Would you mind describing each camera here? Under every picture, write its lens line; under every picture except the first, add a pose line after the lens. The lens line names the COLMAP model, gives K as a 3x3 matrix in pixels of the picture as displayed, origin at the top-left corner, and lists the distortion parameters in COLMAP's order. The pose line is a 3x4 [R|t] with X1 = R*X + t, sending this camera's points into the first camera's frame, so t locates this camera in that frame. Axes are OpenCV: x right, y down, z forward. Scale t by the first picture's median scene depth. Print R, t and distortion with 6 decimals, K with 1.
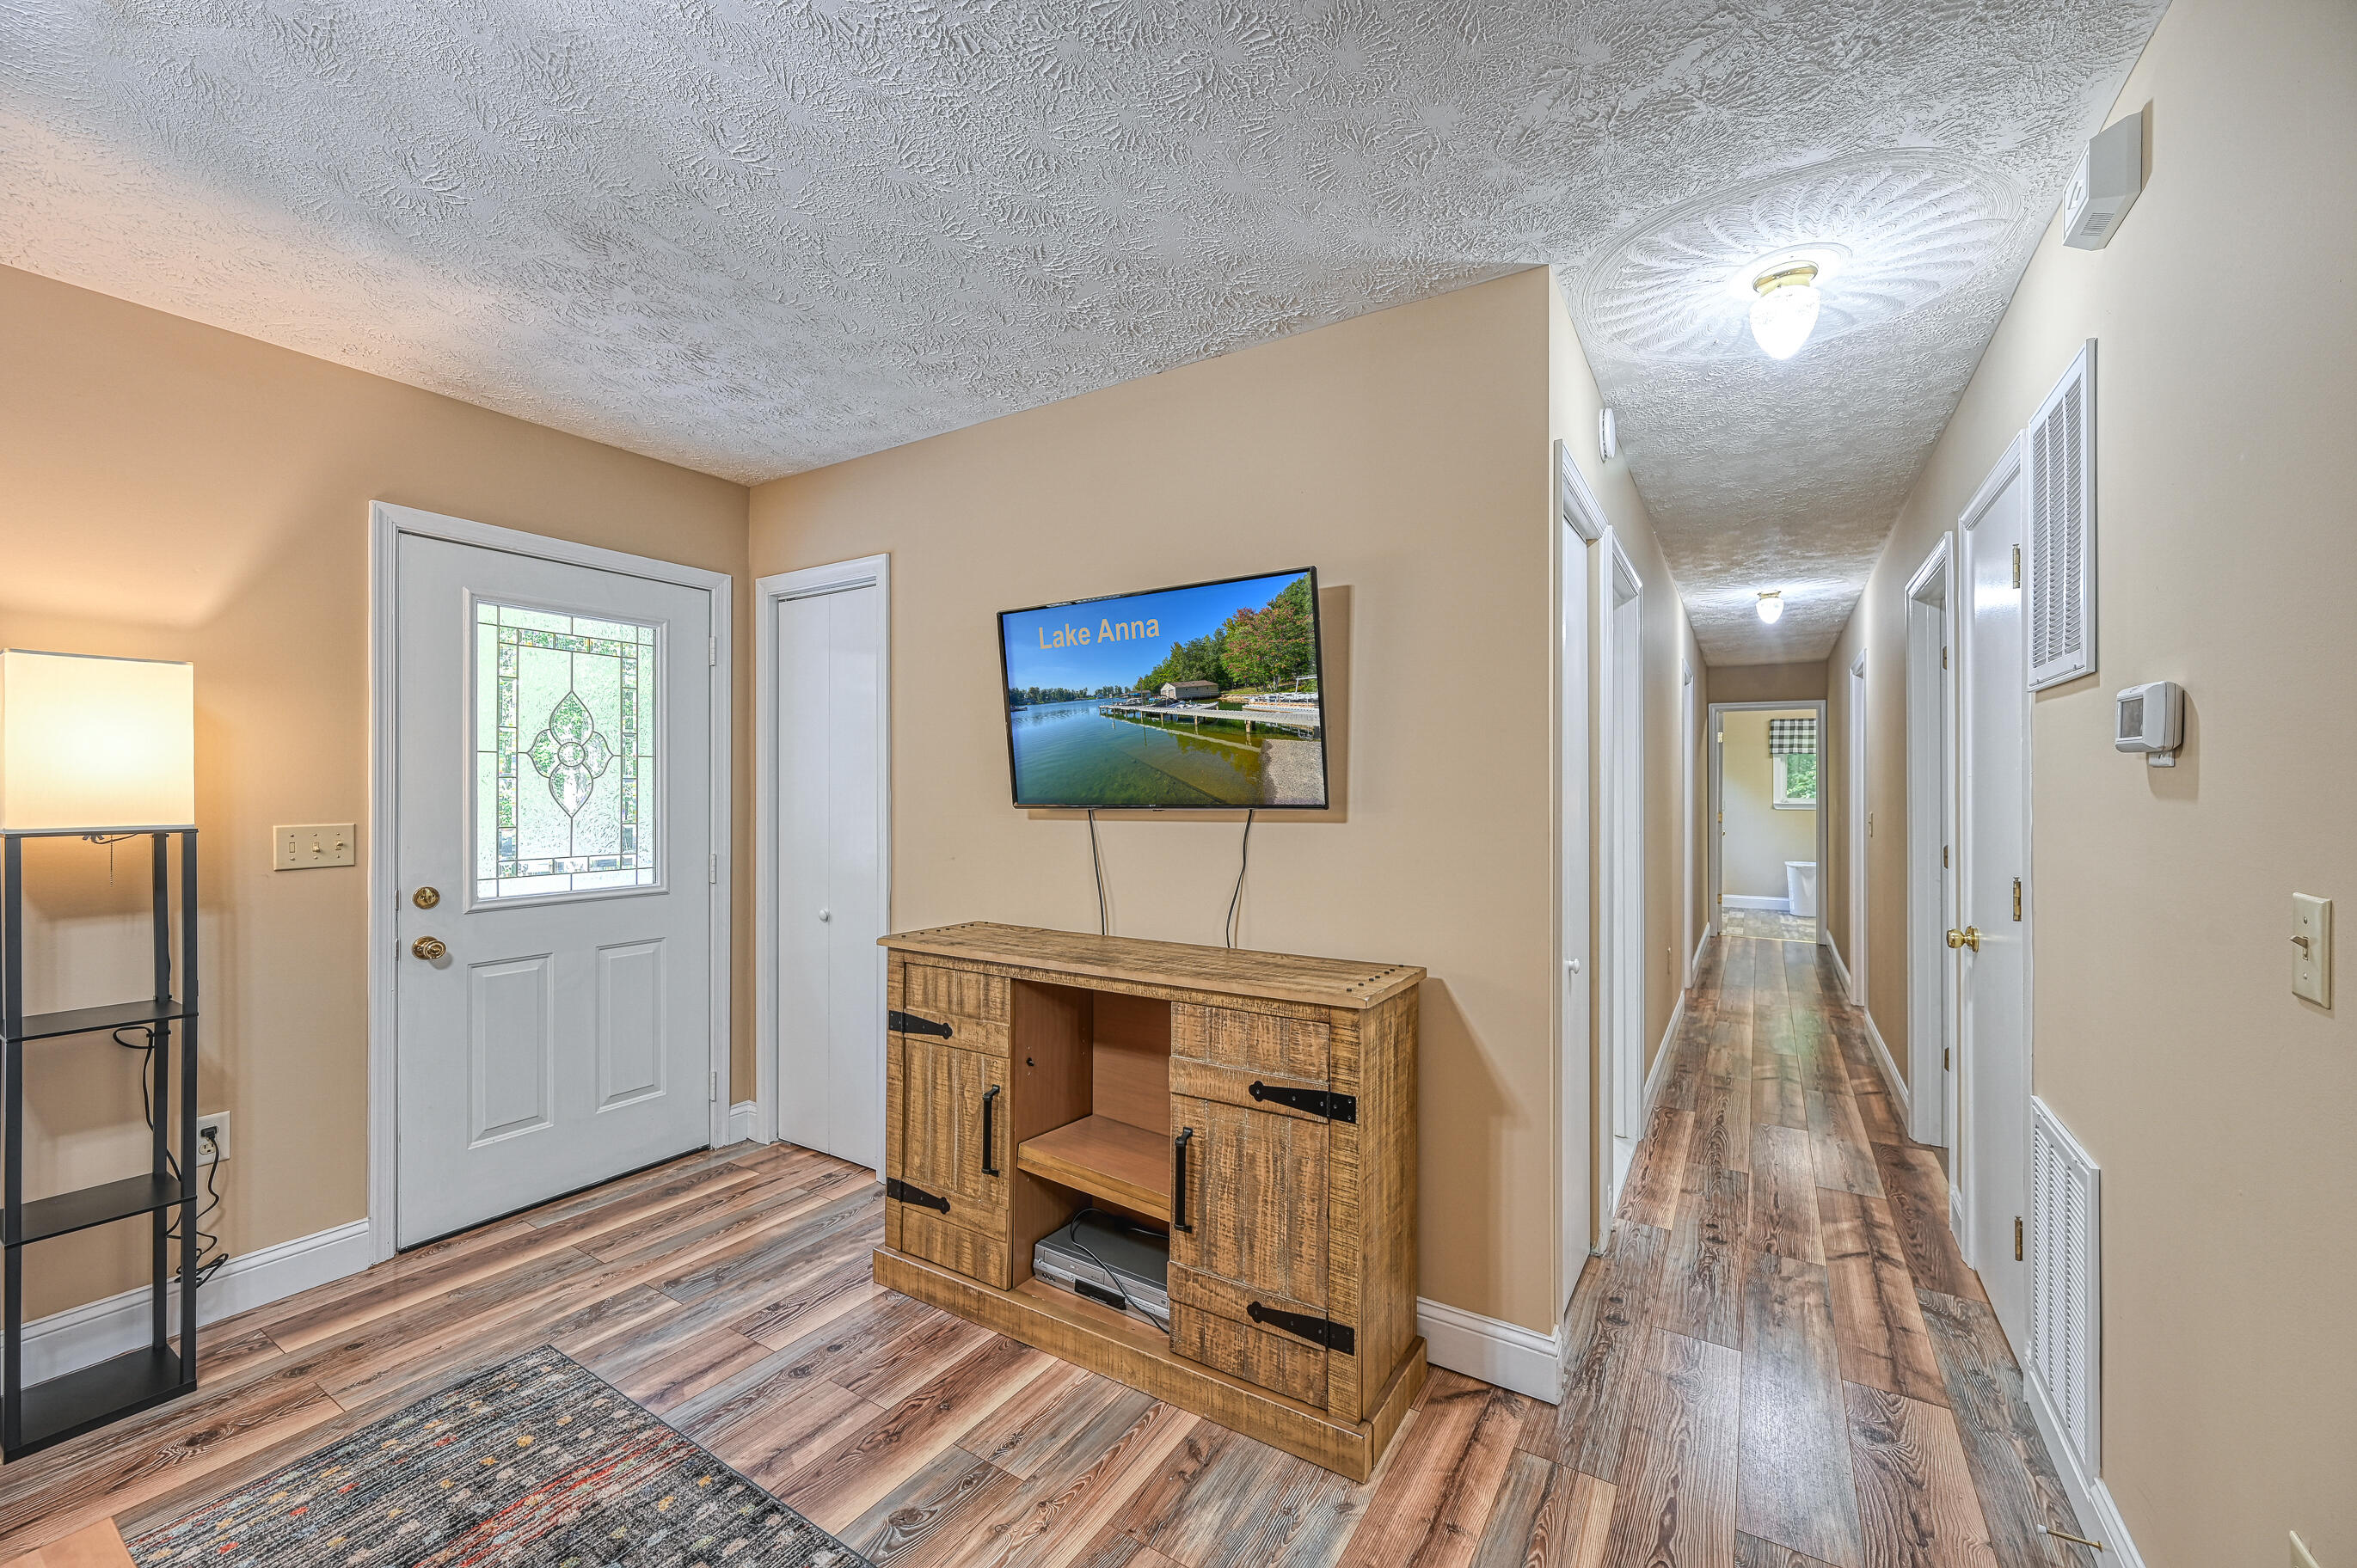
lens RADIAL K [[948.5, 0, 1168.4], [0, 948.5, 790.8], [0, 0, 1]] dist [-0.000909, -0.000054]
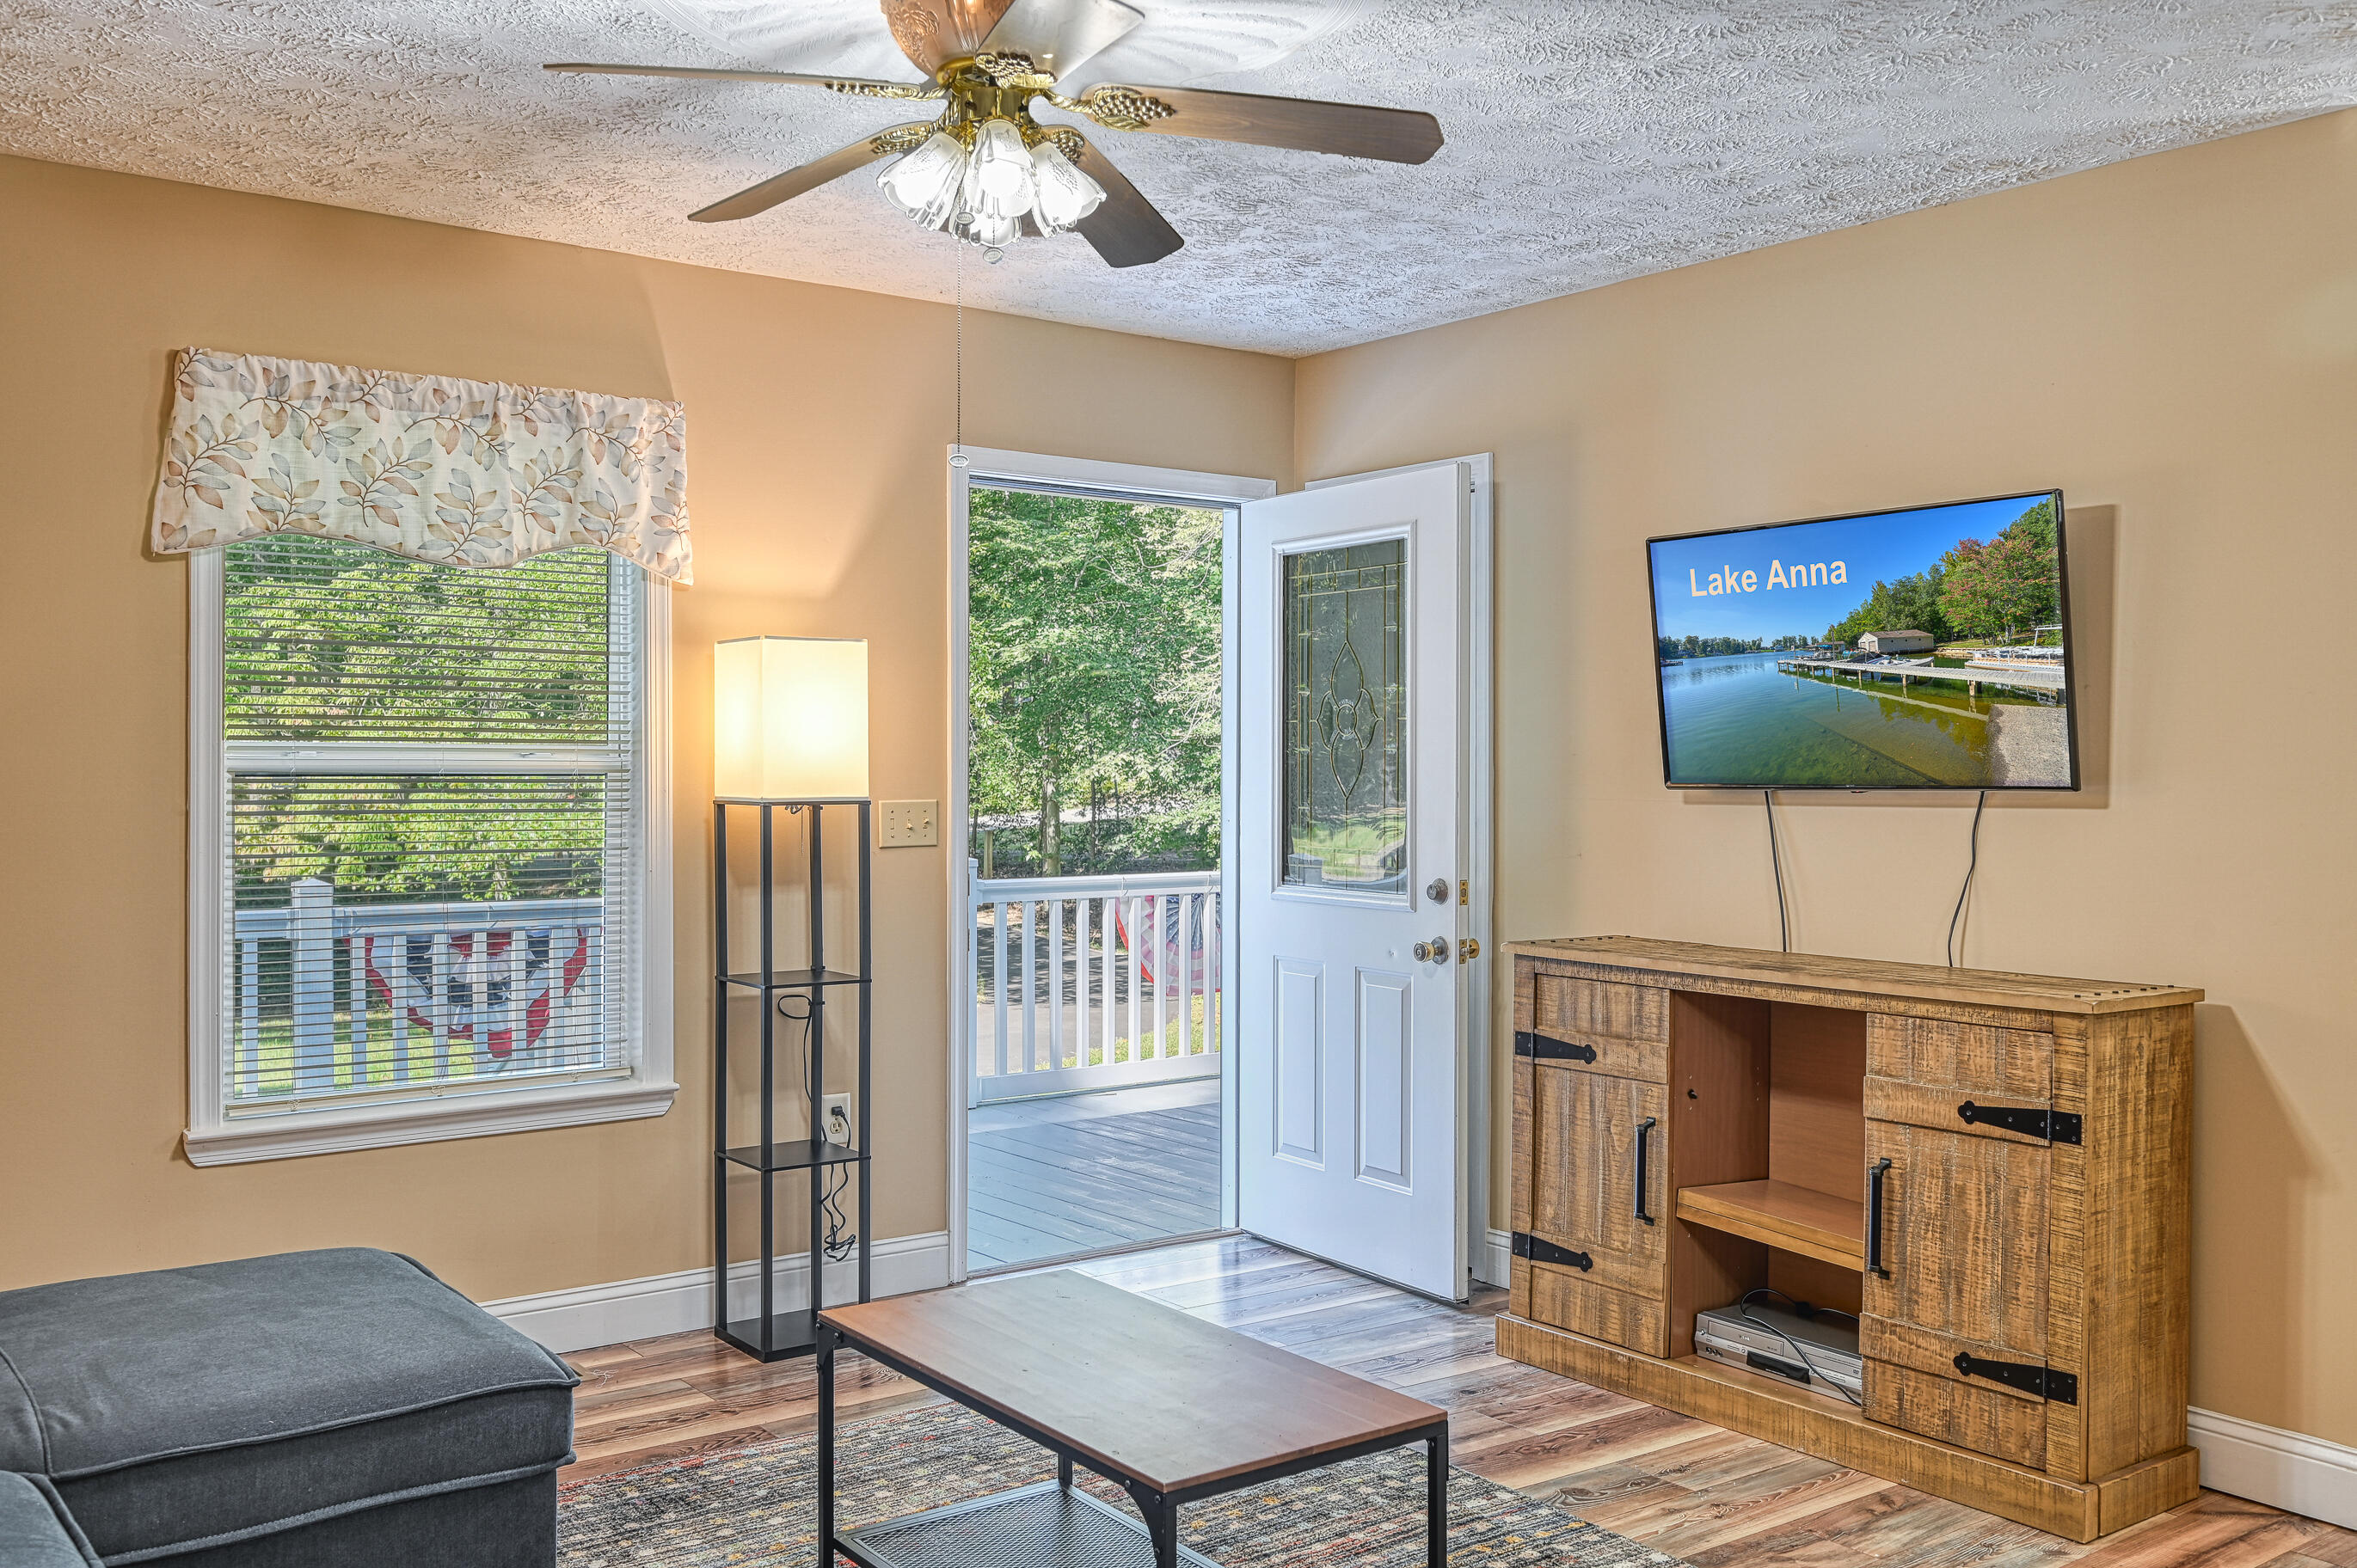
lens RADIAL K [[2061.5, 0, 1179.3], [0, 2061.5, 767.9], [0, 0, 1]] dist [-0.013309, 0.013008]
pose [[0.938479, 0.003622, -0.345316, 0.057149], [-0.004863, 0.999984, -0.002727, 0.008176], [0.345301, 0.004238, 0.938482, -0.886117]]
